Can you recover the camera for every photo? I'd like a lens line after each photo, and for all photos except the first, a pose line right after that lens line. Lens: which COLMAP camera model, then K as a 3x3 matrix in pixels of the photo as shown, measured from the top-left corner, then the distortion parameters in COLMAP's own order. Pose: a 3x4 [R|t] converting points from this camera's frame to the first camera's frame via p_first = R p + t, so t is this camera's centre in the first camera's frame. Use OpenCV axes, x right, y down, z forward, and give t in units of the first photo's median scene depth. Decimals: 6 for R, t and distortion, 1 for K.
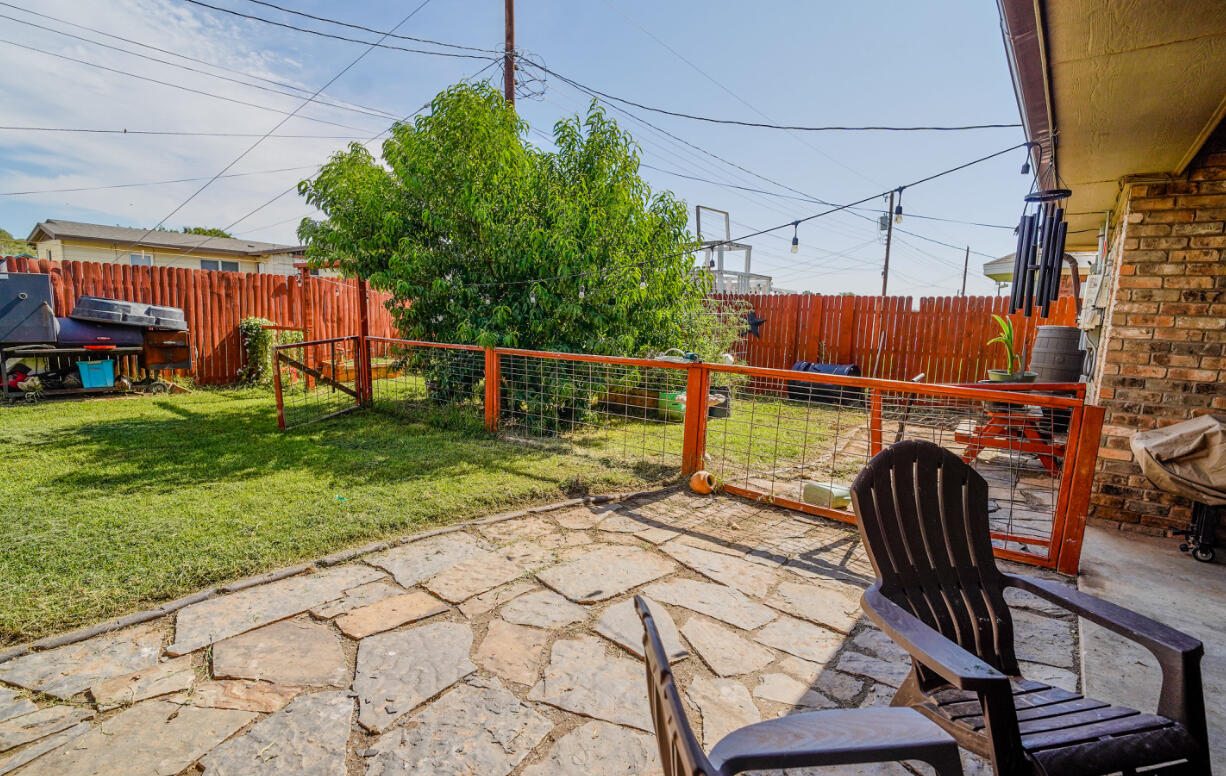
lens RADIAL K [[595.0, 0, 613.0], [0, 595.0, 388.0], [0, 0, 1]] dist [0.001219, 0.000145]
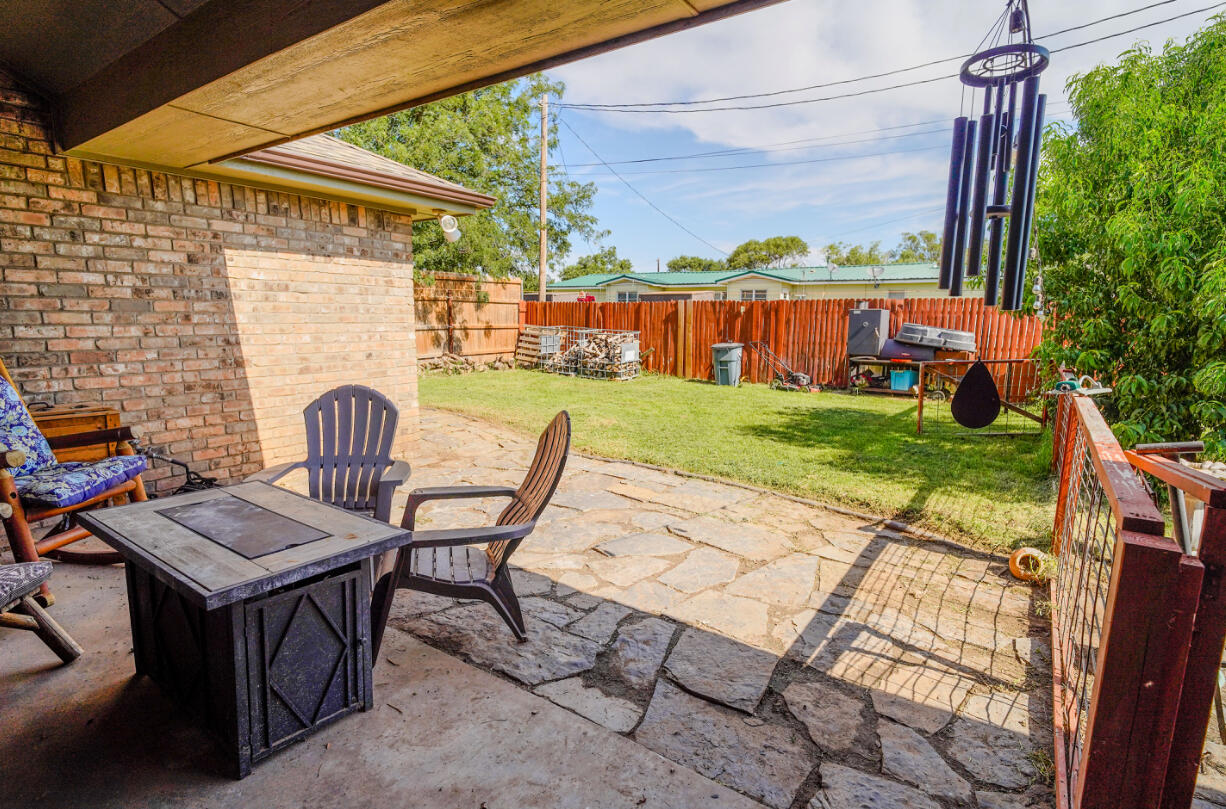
lens RADIAL K [[577.7, 0, 611.5], [0, 577.7, 416.1], [0, 0, 1]] dist [-0.013987, -0.000028]
pose [[0.074465, 0.133265, -0.988279, 0.867732], [-0.129728, 0.983904, 0.122900, -0.039073], [0.988750, 0.119056, 0.090554, 0.483171]]
